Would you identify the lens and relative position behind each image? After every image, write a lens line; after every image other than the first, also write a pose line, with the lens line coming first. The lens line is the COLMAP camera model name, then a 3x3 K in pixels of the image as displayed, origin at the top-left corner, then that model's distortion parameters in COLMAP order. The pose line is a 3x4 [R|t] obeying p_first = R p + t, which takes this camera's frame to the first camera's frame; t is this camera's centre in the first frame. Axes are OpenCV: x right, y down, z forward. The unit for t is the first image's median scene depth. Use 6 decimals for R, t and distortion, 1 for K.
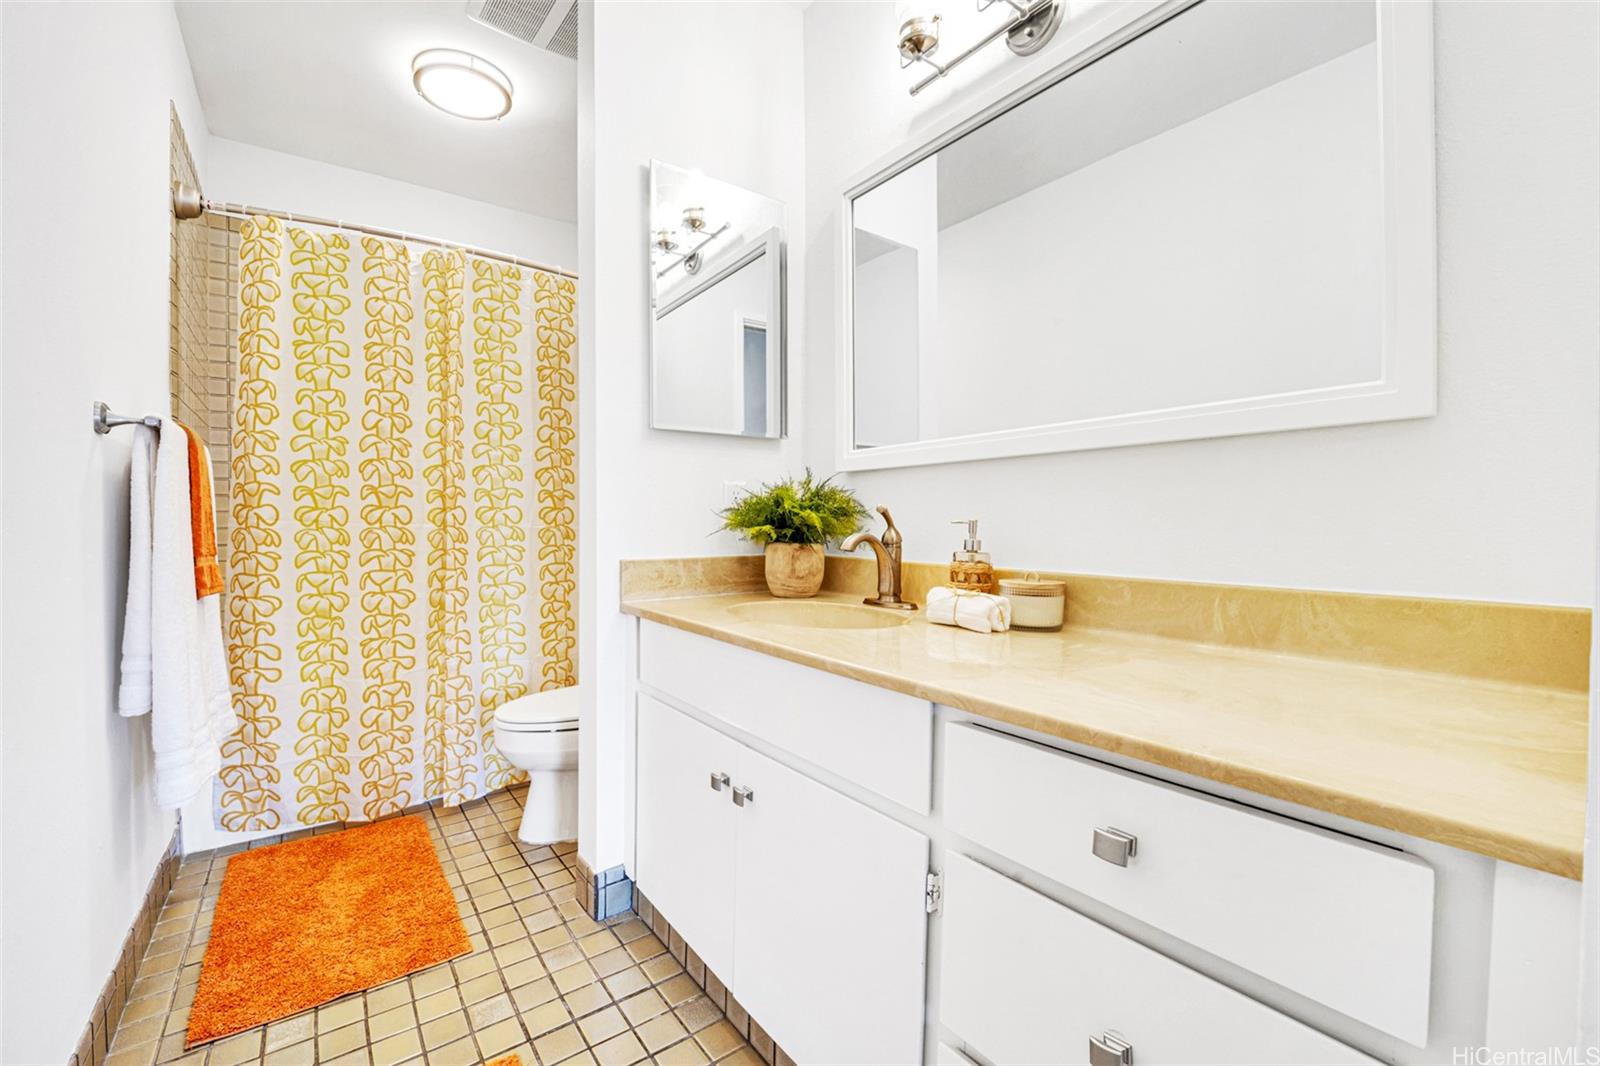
lens RADIAL K [[660.5, 0, 791.0], [0, 660.5, 512.7], [0, 0, 1]] dist [-0.026194, 0.003873]
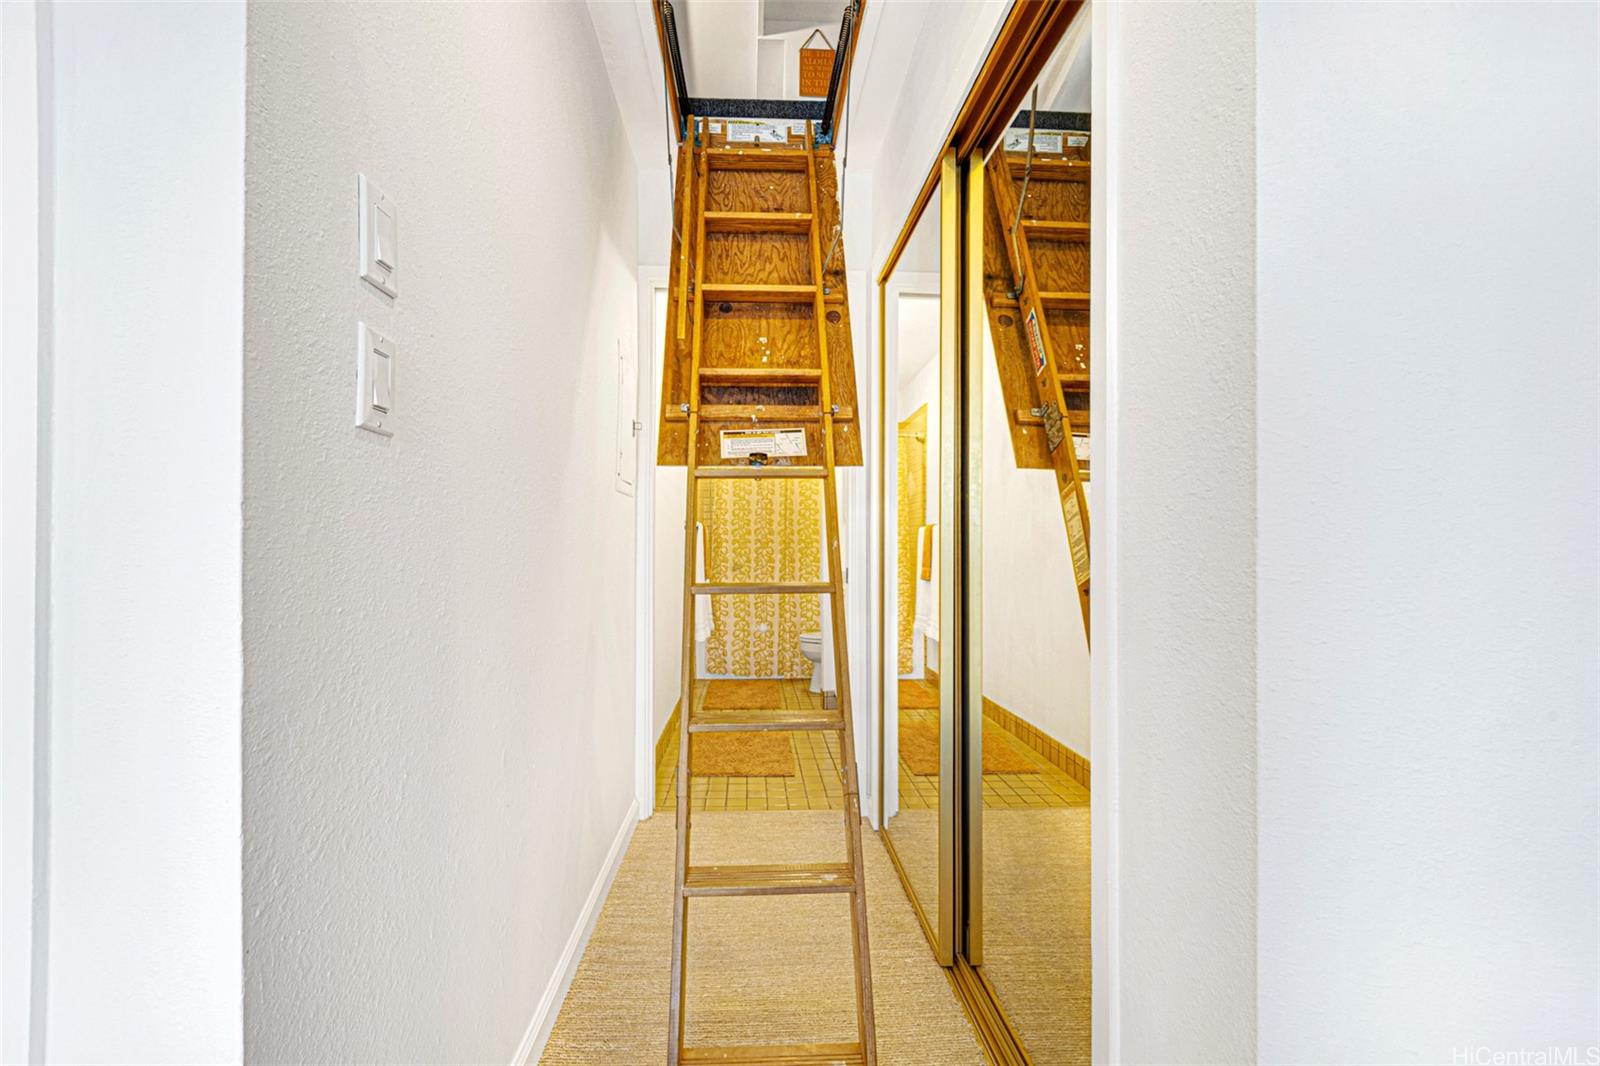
lens RADIAL K [[660.5, 0, 799.8], [0, 660.5, 539.1], [0, 0, 1]] dist [-0.026194, 0.003873]
pose [[0.842049, 0.003731, -0.539388, 0.807967], [-0.006228, 0.999977, -0.002804, -0.033775], [0.539365, 0.005721, 0.842053, -0.979945]]
